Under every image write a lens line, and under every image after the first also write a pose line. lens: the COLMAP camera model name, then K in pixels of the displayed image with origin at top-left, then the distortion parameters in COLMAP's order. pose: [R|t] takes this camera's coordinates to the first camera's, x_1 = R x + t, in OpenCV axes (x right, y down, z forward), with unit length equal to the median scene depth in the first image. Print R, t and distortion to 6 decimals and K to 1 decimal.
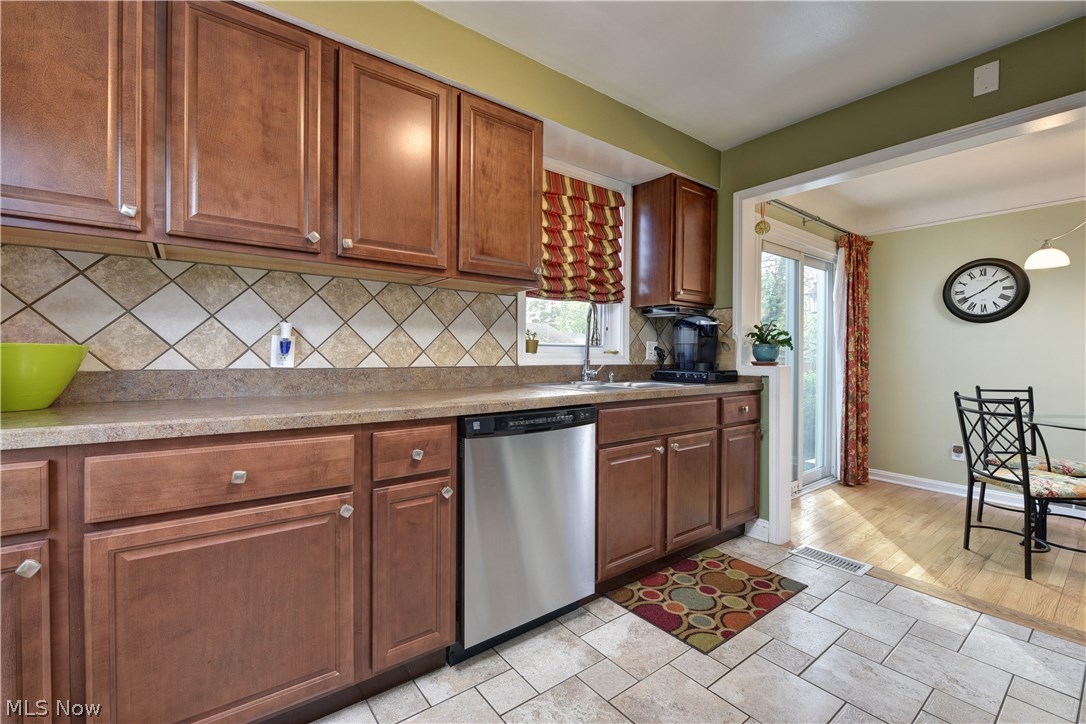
lens RADIAL K [[455.4, 0, 537.5], [0, 455.4, 359.9], [0, 0, 1]] dist [-0.007092, -0.001049]
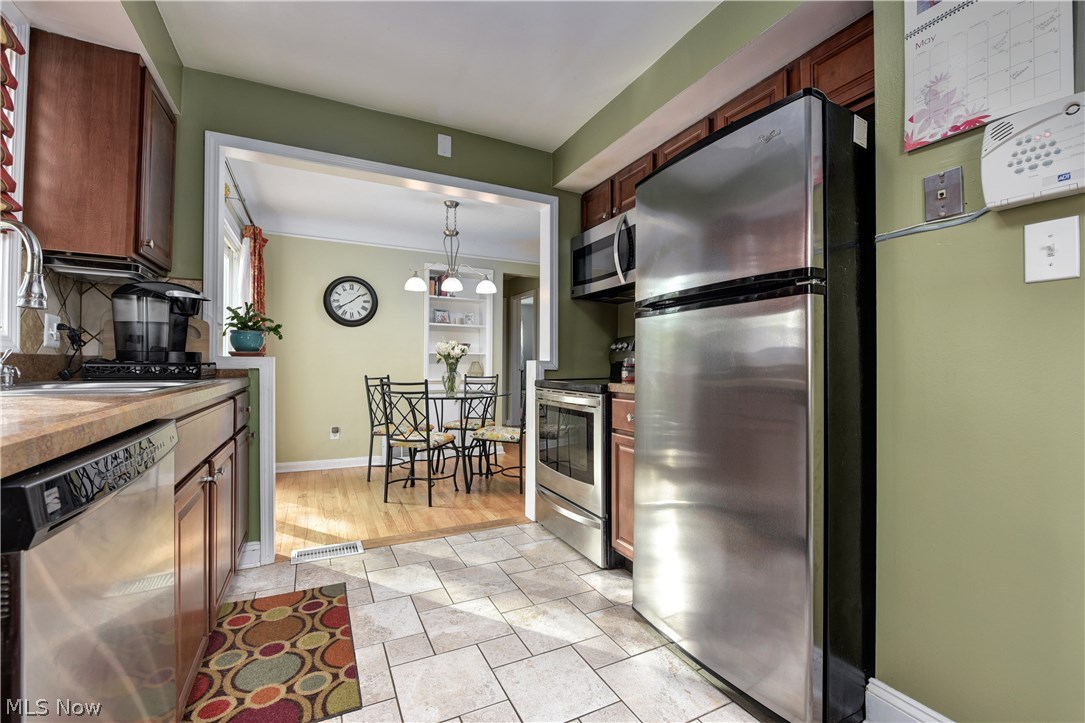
lens RADIAL K [[455.0, 0, 535.9], [0, 455.0, 358.6], [0, 0, 1]] dist [-0.007092, -0.001049]
pose [[0.192220, 0.006652, 0.981329, -0.214269], [0.004624, 0.999960, -0.007684, 0.025526], [-0.981341, 0.006014, 0.192181, 0.326207]]
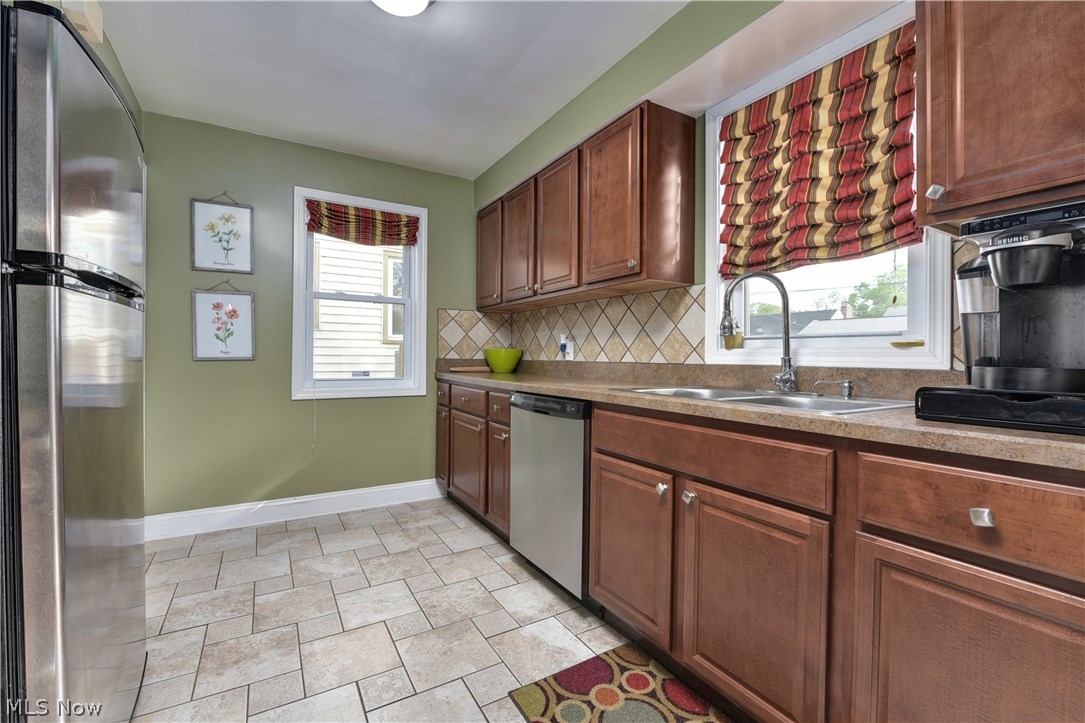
lens RADIAL K [[455.0, 0, 543.2], [0, 455.0, 358.1], [0, 0, 1]] dist [-0.007092, -0.001049]
pose [[-0.103788, -0.003296, -0.994594, 0.740260], [-0.017815, 0.999840, -0.001454, 0.007413], [0.994440, 0.017568, -0.103830, 0.694480]]
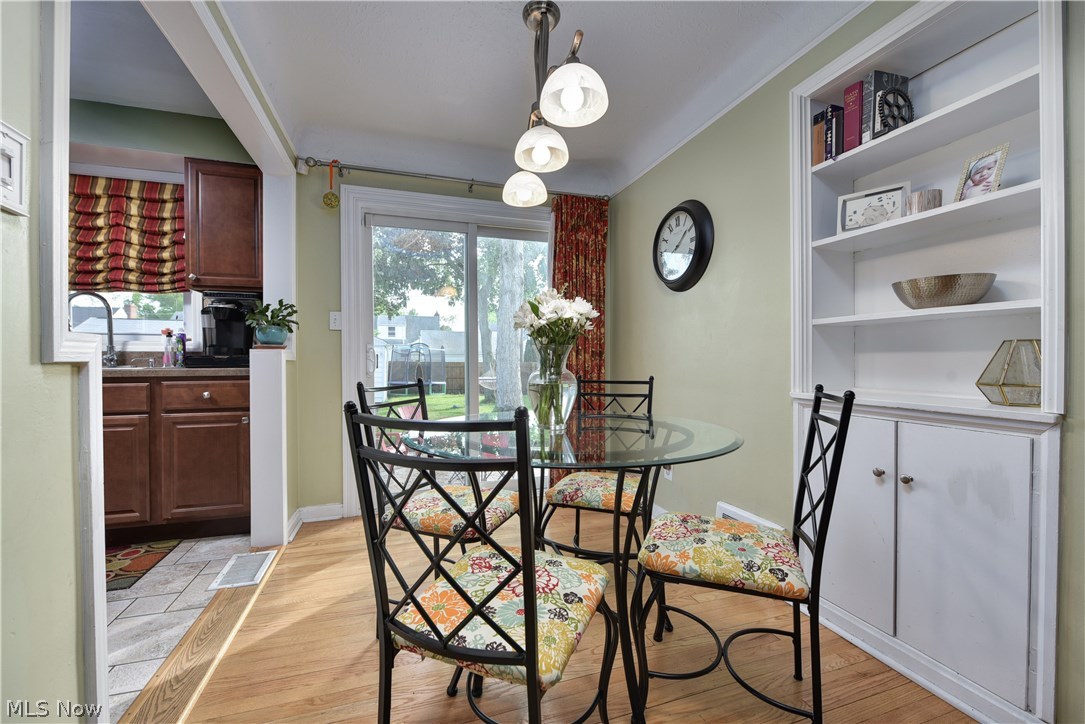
lens RADIAL K [[426.7, 0, 533.3], [0, 426.7, 365.6], [0, 0, 1]] dist [-0.009415, -0.000767]
pose [[0.947987, -0.003881, -0.318285, 1.290132], [0.004219, 0.999991, 0.000371, 0.047404], [0.318281, -0.001695, 0.947995, 0.364842]]
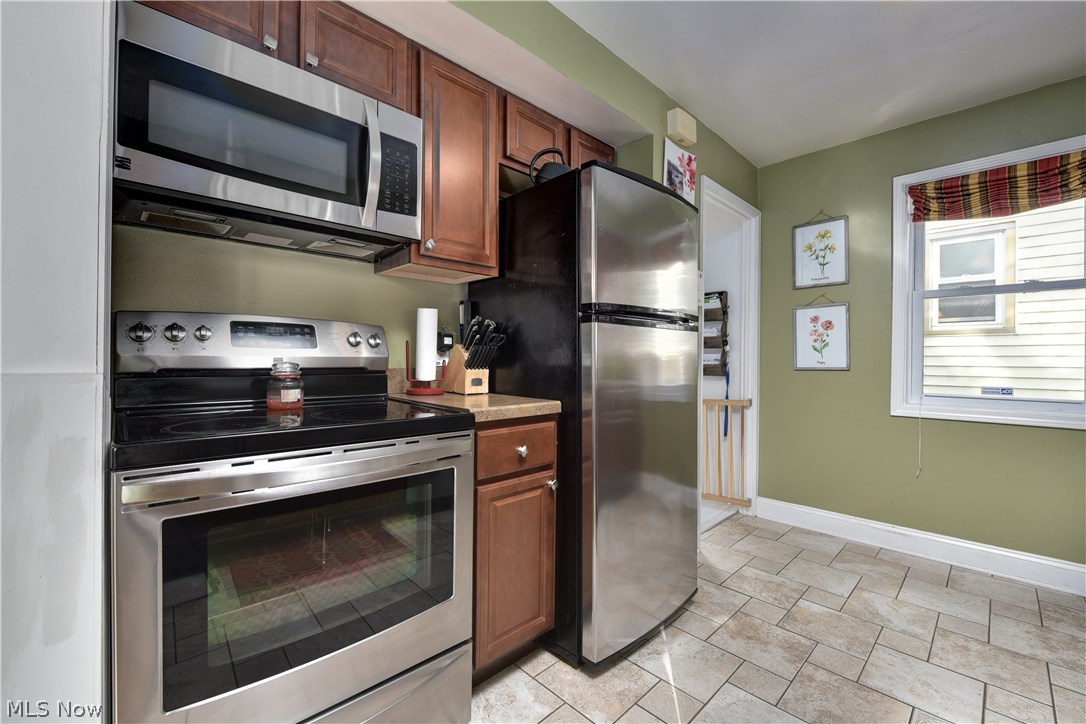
lens RADIAL K [[455.4, 0, 544.1], [0, 455.4, 361.0], [0, 0, 1]] dist [-0.007092, -0.001049]
pose [[-0.991317, -0.015600, -0.130563, 0.595255], [-0.016825, 0.999824, 0.008285, 0.003950], [0.130411, 0.010410, -0.991405, 0.848956]]
